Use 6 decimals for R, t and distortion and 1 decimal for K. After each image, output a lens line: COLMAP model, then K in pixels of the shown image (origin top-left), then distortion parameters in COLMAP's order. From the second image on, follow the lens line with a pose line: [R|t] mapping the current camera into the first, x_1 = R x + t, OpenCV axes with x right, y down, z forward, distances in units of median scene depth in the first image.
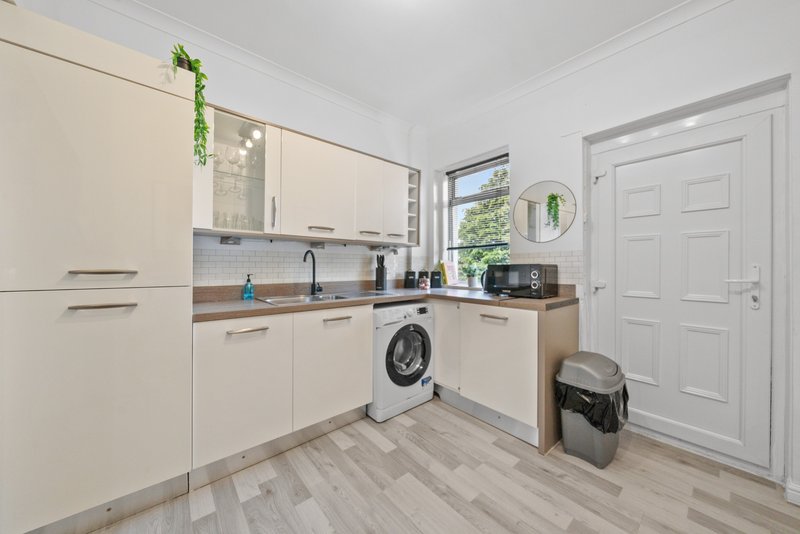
lens RADIAL K [[283.6, 0, 400.2], [0, 283.6, 266.8], [0, 0, 1]] dist [-0.004887, 0.000287]
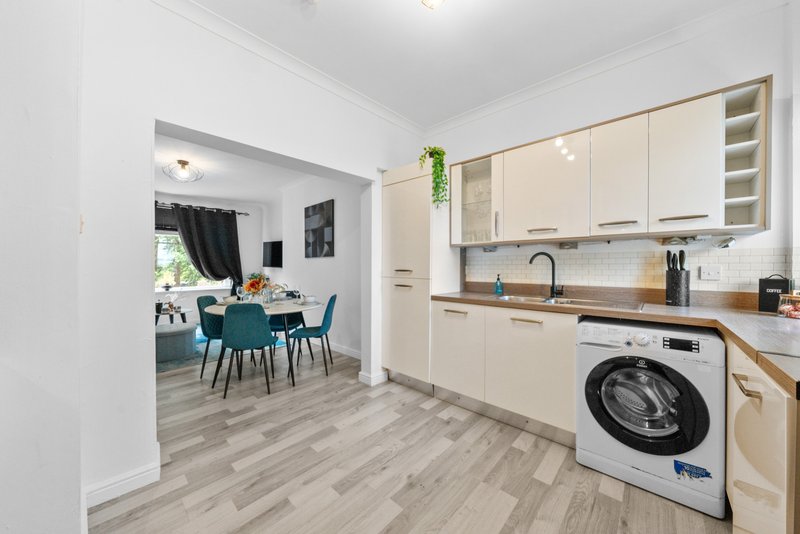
lens RADIAL K [[283.6, 0, 394.7], [0, 283.6, 267.9], [0, 0, 1]] dist [-0.004887, 0.000287]
pose [[0.099689, 0.002605, -0.995015, 0.706704], [-0.001857, 0.999995, 0.002432, -0.005093], [0.995017, 0.001606, 0.099693, 0.421532]]
